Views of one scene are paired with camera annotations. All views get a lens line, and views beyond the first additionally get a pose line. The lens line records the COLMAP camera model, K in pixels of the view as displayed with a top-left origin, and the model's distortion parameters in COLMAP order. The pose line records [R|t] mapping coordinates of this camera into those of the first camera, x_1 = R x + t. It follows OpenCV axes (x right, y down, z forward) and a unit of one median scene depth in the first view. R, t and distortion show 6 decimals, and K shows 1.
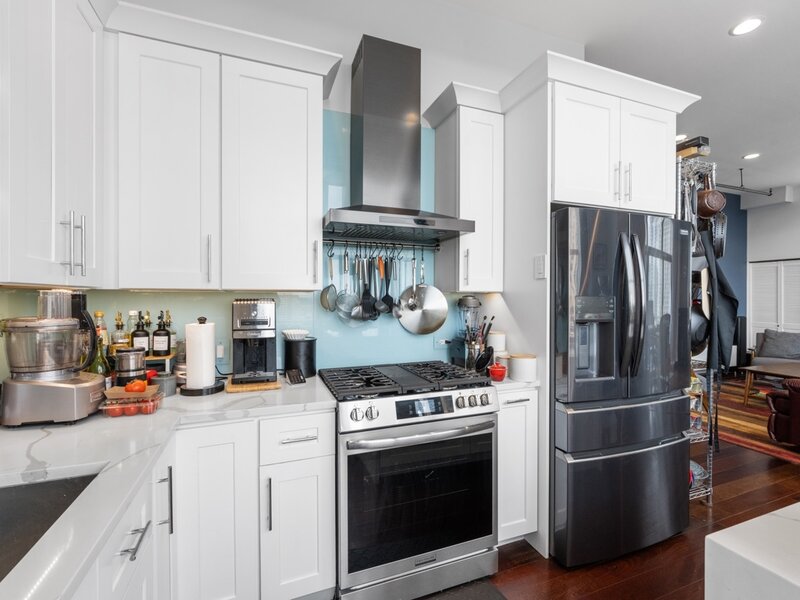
lens RADIAL K [[362.5, 0, 399.0], [0, 362.5, 301.2], [0, 0, 1]] dist [-0.000770, -0.000109]
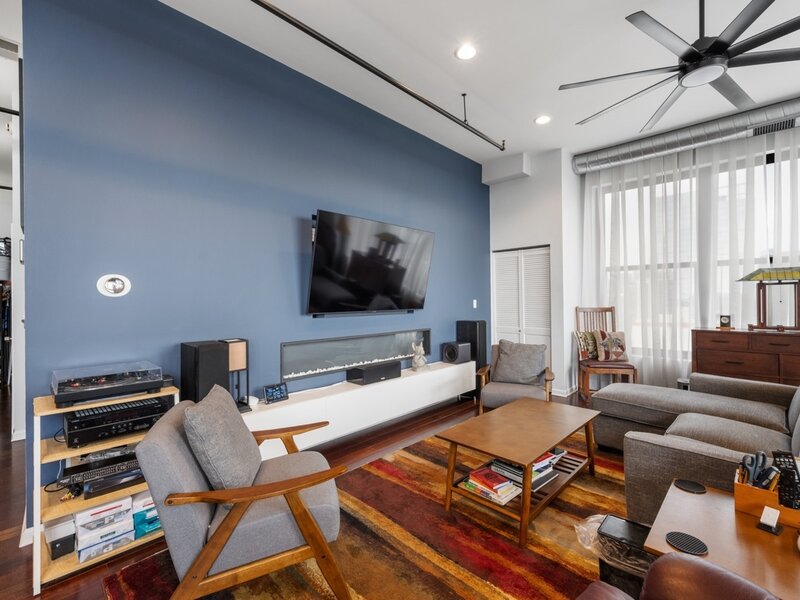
lens RADIAL K [[354.2, 0, 399.8], [0, 354.2, 297.8], [0, 0, 1]] dist [-0.007279, 0.001556]
pose [[0.911258, -0.005594, 0.411798, 0.508046], [0.010499, 0.999898, -0.009649, -0.000201], [-0.411703, 0.013116, 0.911224, 0.416154]]
